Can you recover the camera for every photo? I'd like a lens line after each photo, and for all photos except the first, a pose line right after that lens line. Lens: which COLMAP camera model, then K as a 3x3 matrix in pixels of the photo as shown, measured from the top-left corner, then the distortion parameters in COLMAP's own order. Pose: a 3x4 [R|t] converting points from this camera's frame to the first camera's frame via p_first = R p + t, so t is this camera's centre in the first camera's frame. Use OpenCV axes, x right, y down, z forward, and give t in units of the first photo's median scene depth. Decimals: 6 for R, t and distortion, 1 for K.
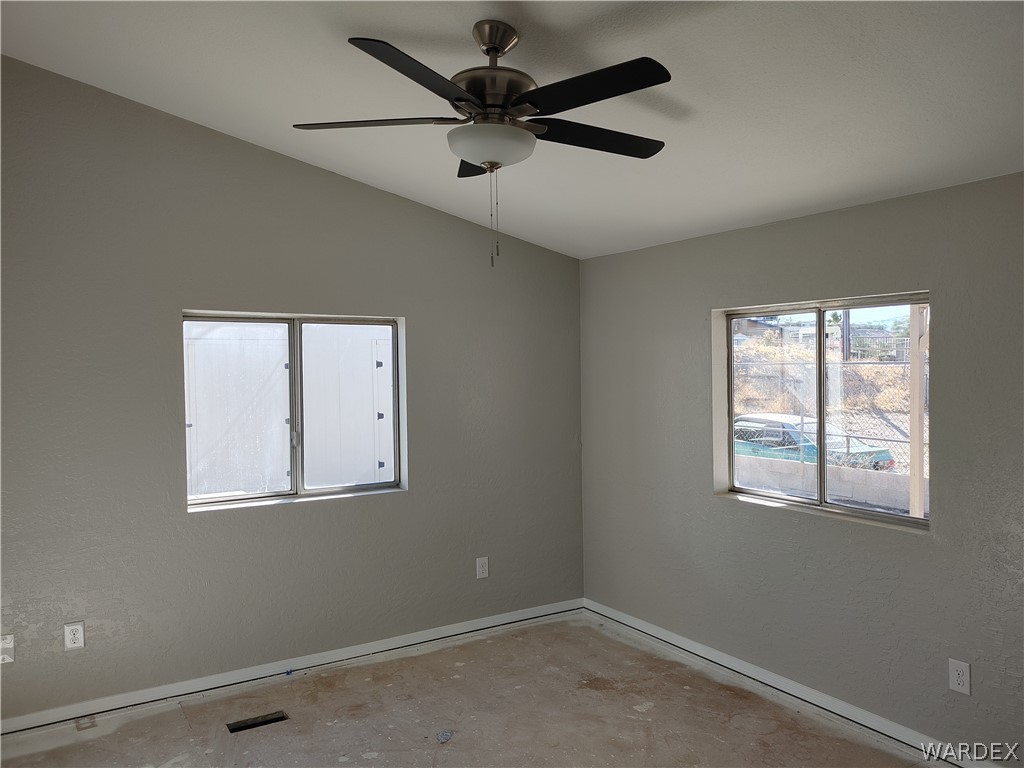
lens RADIAL K [[798.3, 0, 511.0], [0, 798.3, 392.0], [0, 0, 1]] dist [0.029970, -0.009404]
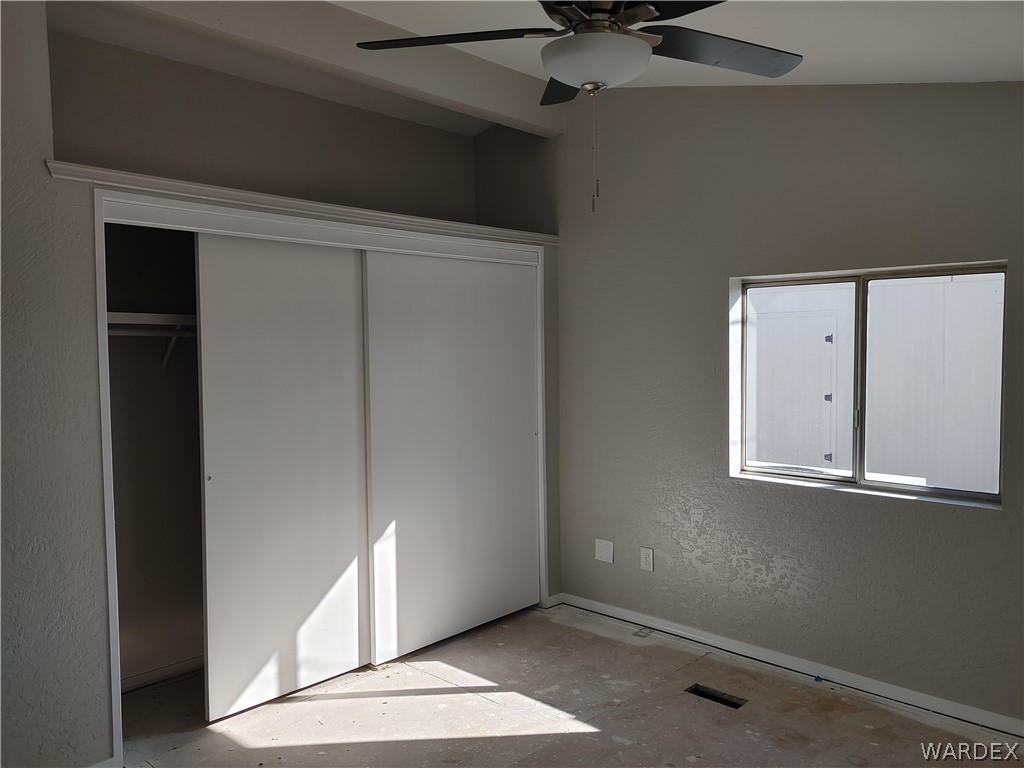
lens RADIAL K [[798.3, 0, 511.0], [0, 798.3, 392.0], [0, 0, 1]] dist [0.029970, -0.009404]
pose [[0.239816, 0.067879, -0.968443, 0.517981], [-0.028228, 0.997618, 0.062934, -0.013586], [0.970408, 0.012244, 0.241160, 0.488198]]
